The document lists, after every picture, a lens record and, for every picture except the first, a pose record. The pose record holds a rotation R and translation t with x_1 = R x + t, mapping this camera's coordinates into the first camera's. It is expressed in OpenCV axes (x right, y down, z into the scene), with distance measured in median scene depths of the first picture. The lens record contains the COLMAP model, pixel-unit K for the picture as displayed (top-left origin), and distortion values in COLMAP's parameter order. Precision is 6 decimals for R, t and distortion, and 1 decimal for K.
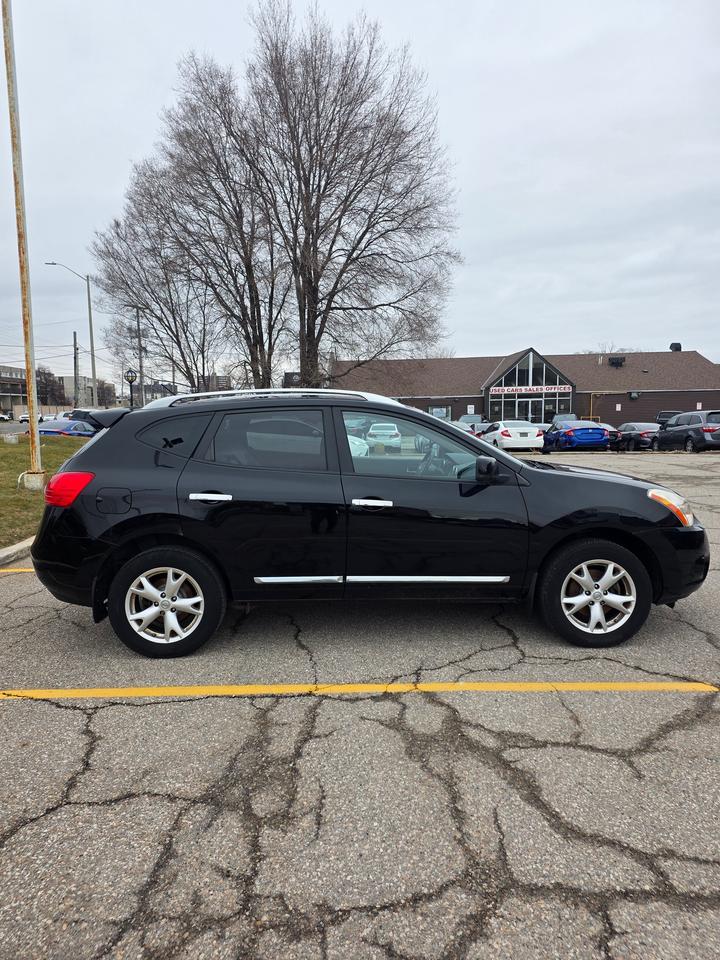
lens RADIAL K [[638.2, 0, 359.8], [0, 638.2, 463.1], [0, 0, 1]] dist [0.041694, -0.000610]
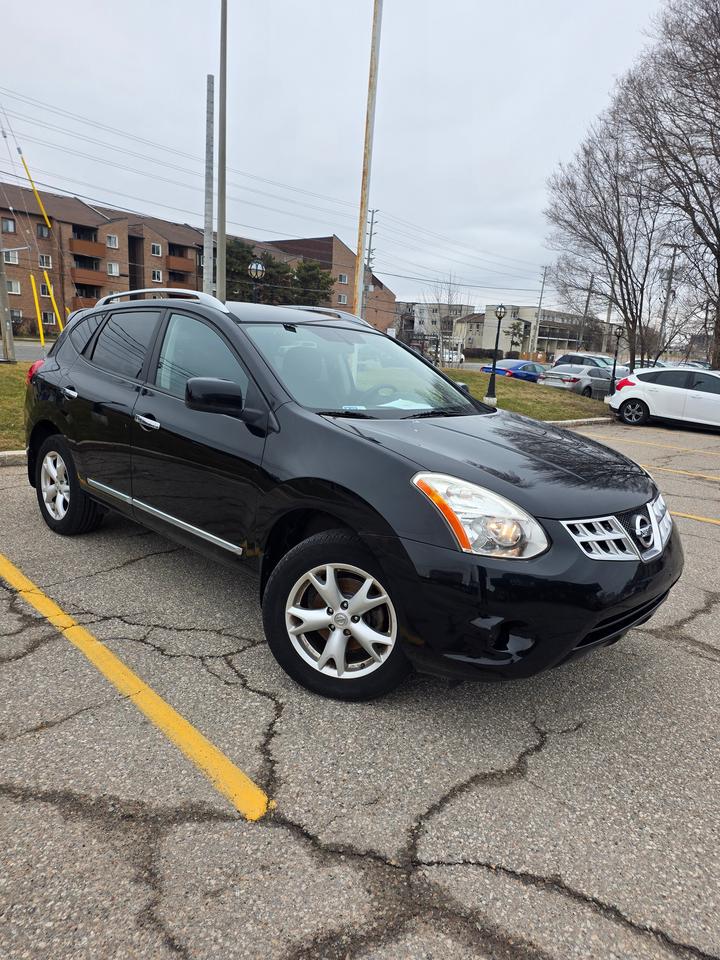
lens RADIAL K [[633.8, 0, 360.0], [0, 633.8, 480.0], [0, 0, 1]] dist [0.001354, -0.000357]
pose [[0.690893, 0.201356, -0.694351, 0.809522], [-0.125576, 0.979256, 0.159025, -0.030532], [0.711967, -0.022675, 0.701846, 0.594614]]
